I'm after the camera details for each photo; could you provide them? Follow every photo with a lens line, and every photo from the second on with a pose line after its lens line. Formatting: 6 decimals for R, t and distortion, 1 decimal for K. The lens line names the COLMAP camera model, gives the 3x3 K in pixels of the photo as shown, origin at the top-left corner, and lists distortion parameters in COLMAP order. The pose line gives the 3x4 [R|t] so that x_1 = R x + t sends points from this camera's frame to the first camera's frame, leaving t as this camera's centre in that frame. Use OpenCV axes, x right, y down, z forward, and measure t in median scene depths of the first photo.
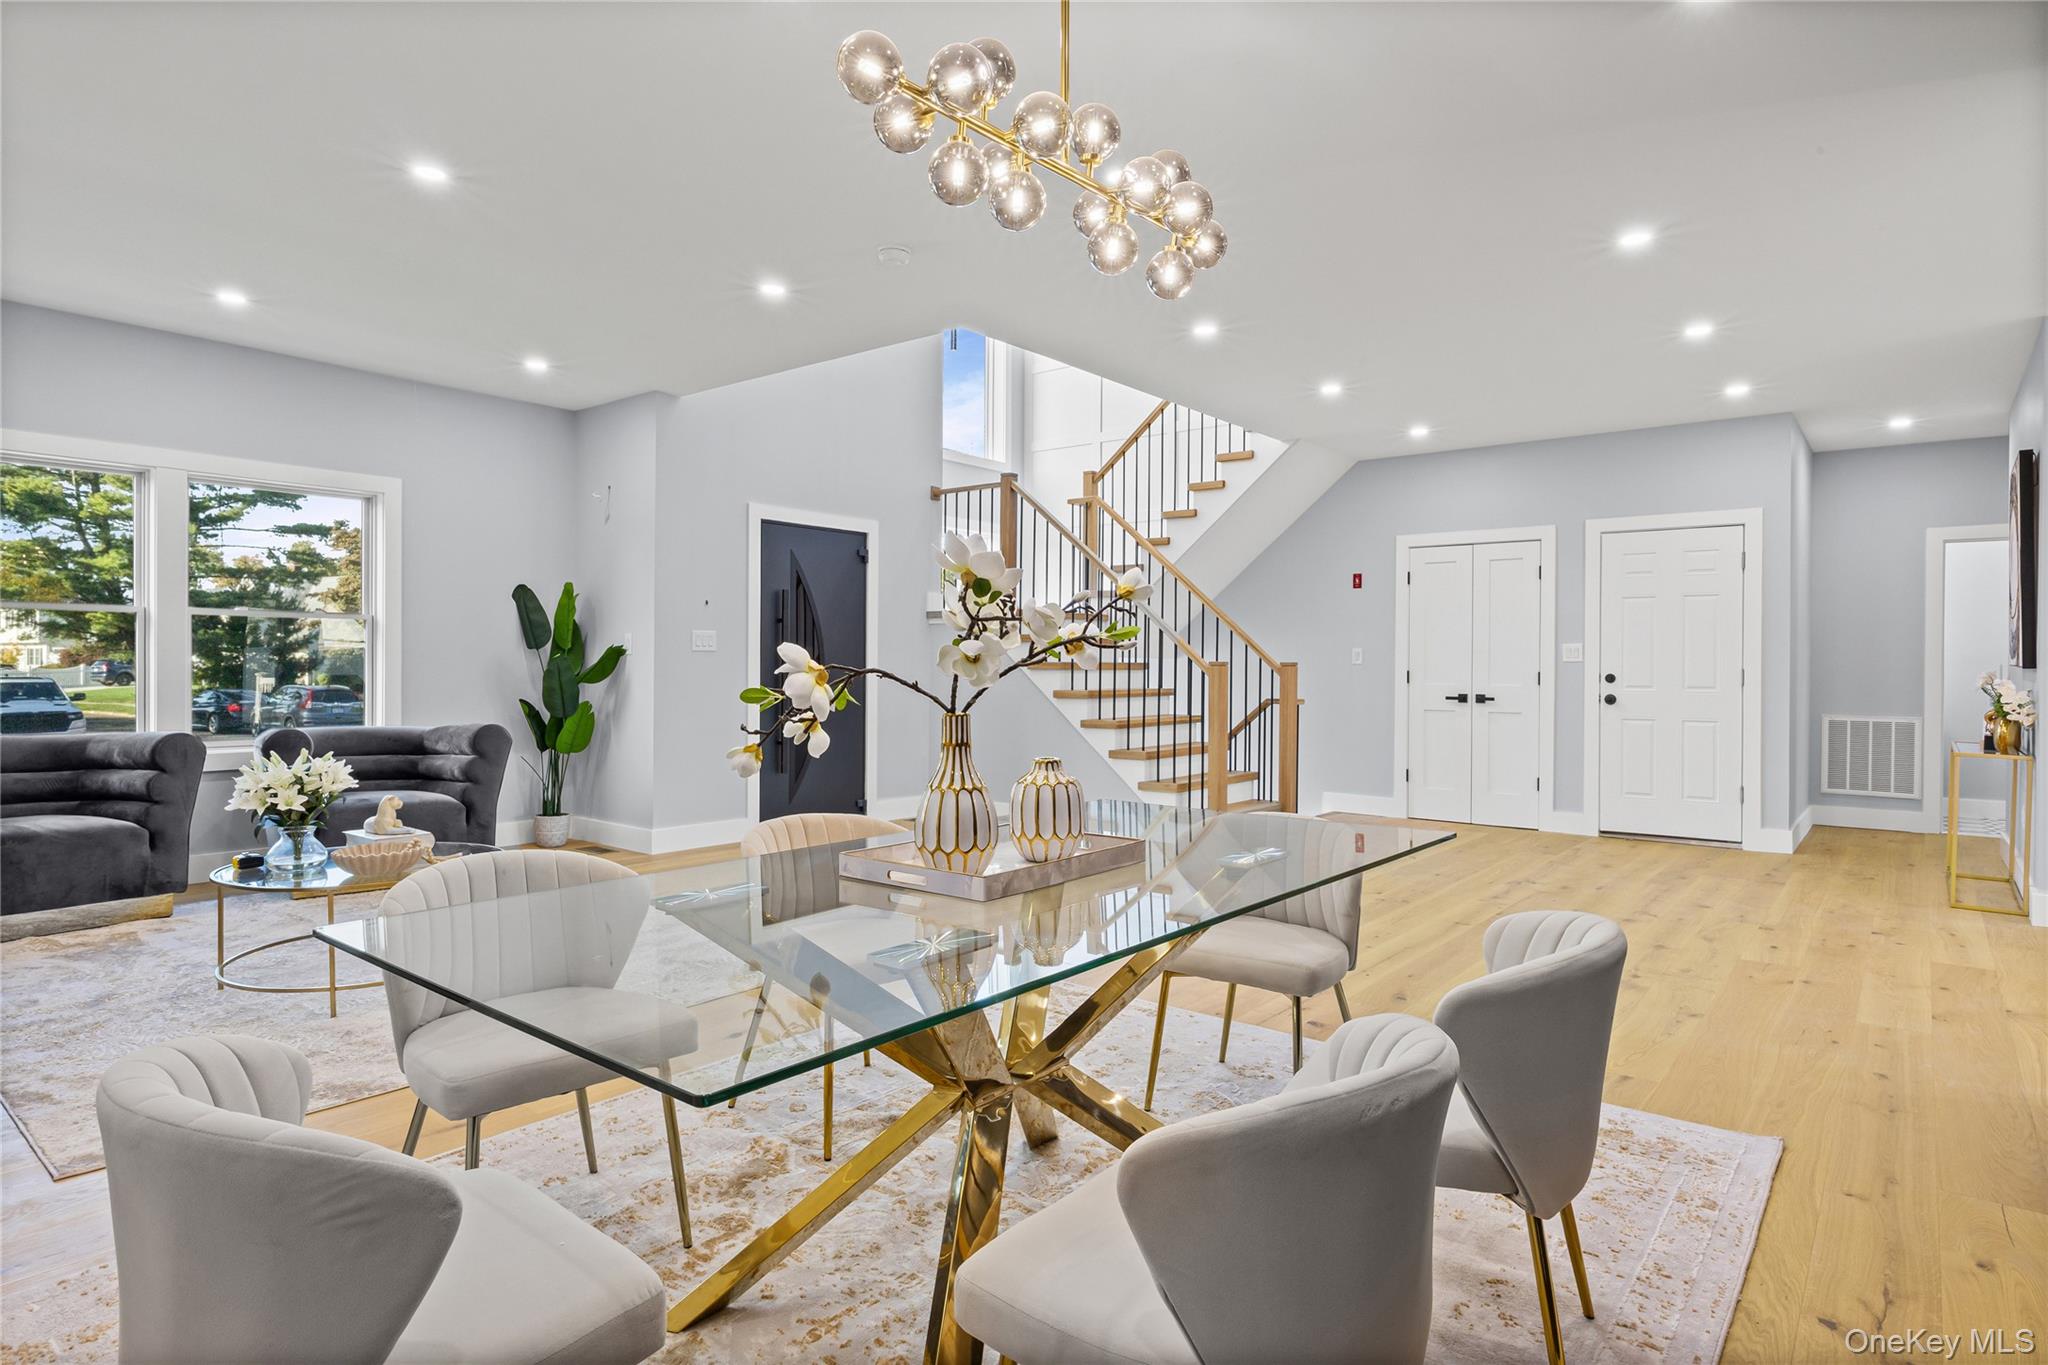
lens RADIAL K [[1104.6, 0, 1023.3], [0, 1104.6, 670.6], [0, 0, 1]] dist [0.020930, 0.000113]
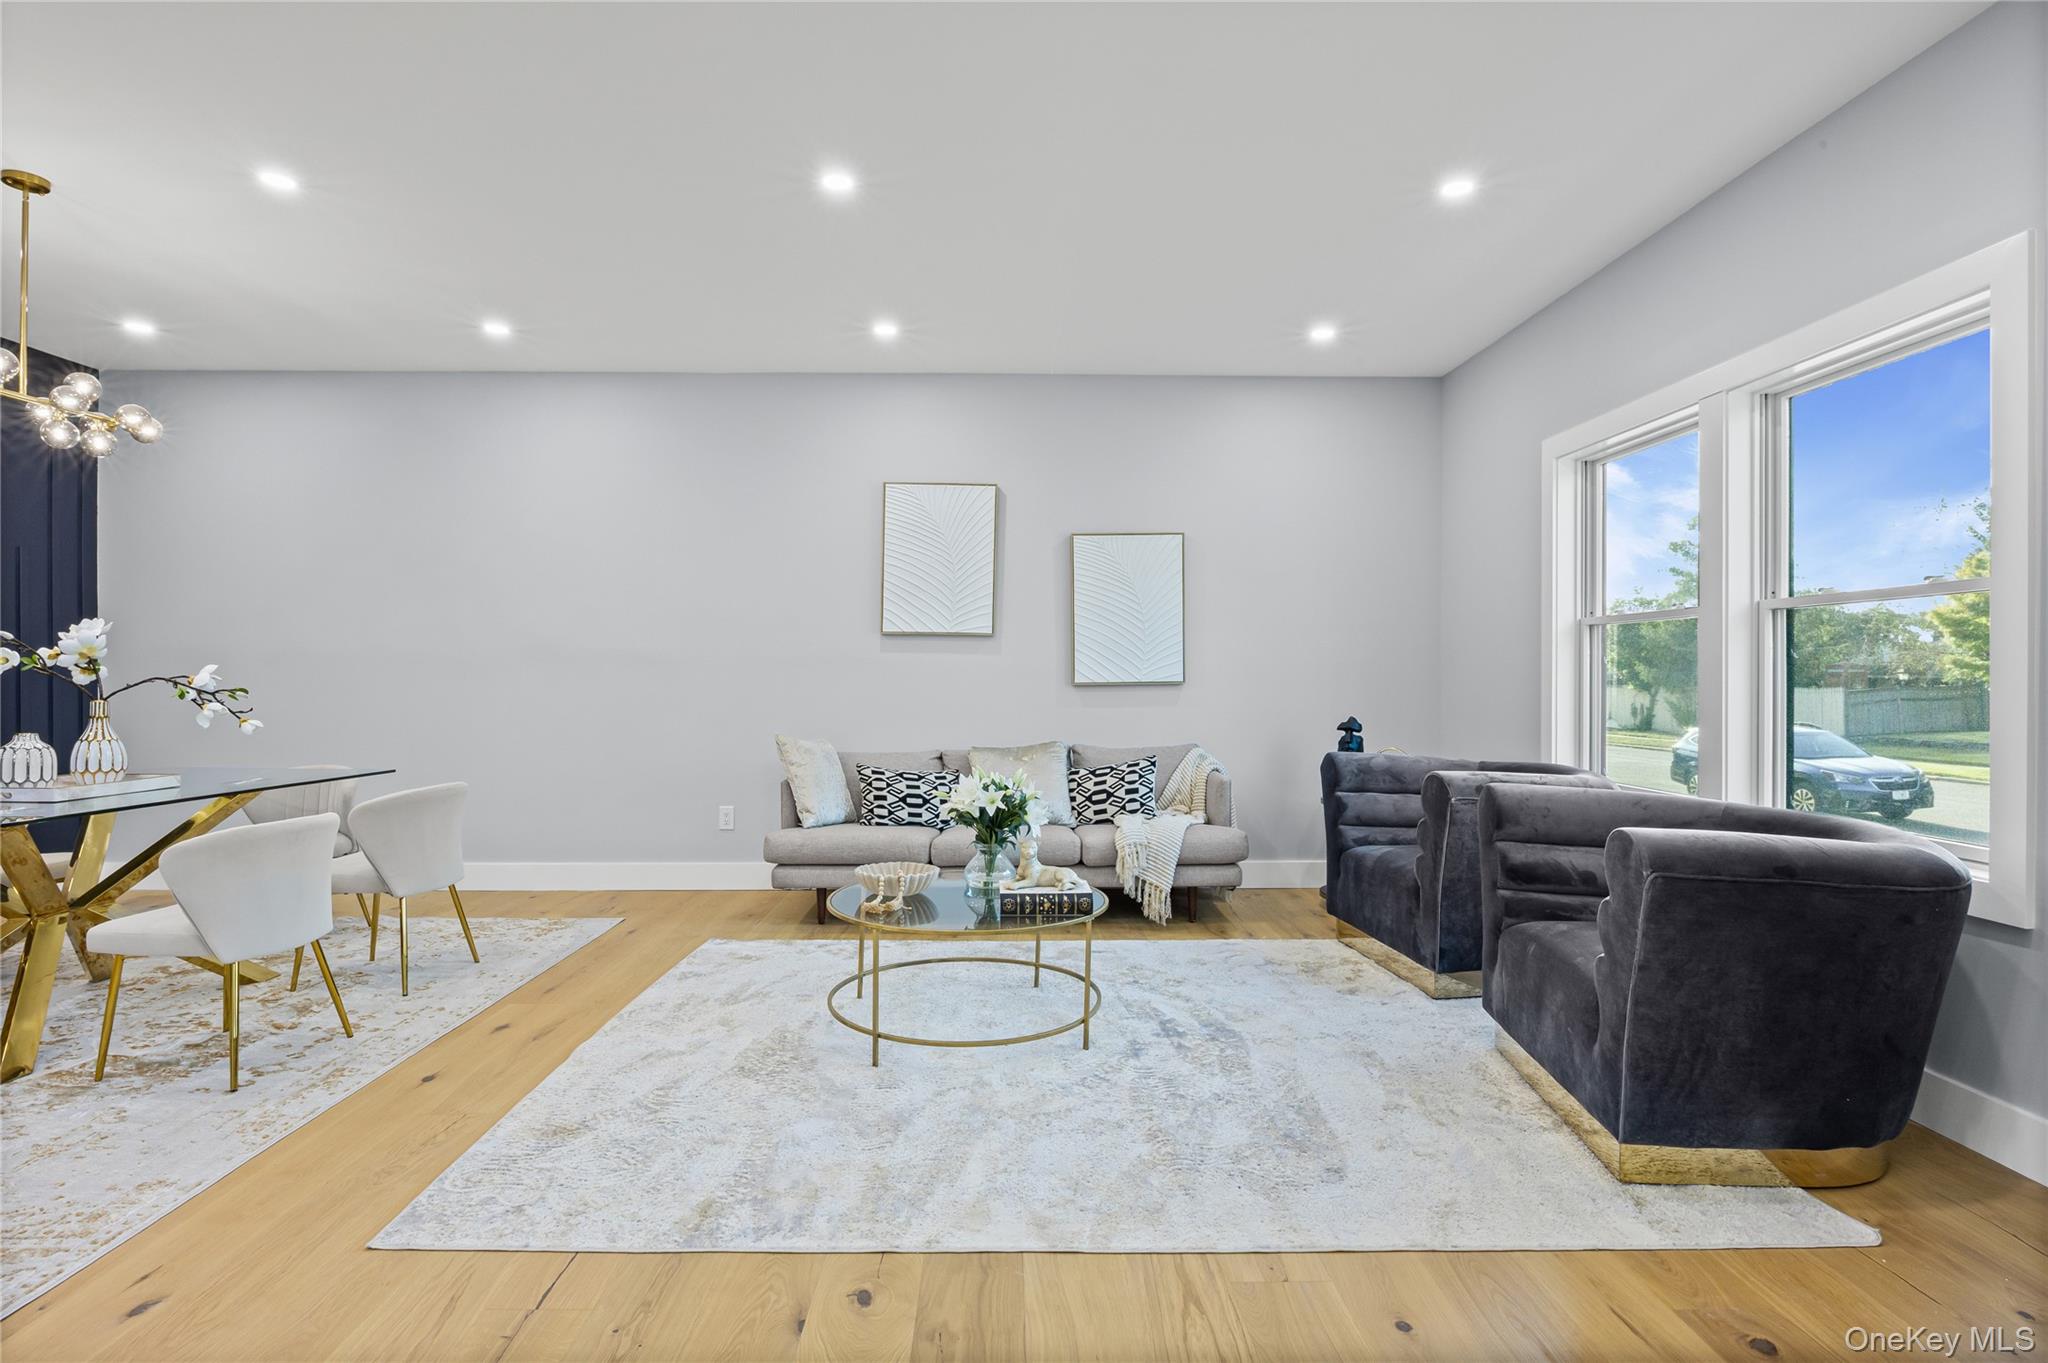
lens RADIAL K [[1031.9, 0, 1020.4], [0, 1031.9, 684.8], [0, 0, 1]] dist [-0.011051, 0.000968]
pose [[-0.770581, -0.002799, -0.637336, -0.041227], [-0.009632, 0.999927, 0.007255, -0.006689], [0.637269, 0.011729, -0.770552, 0.967839]]
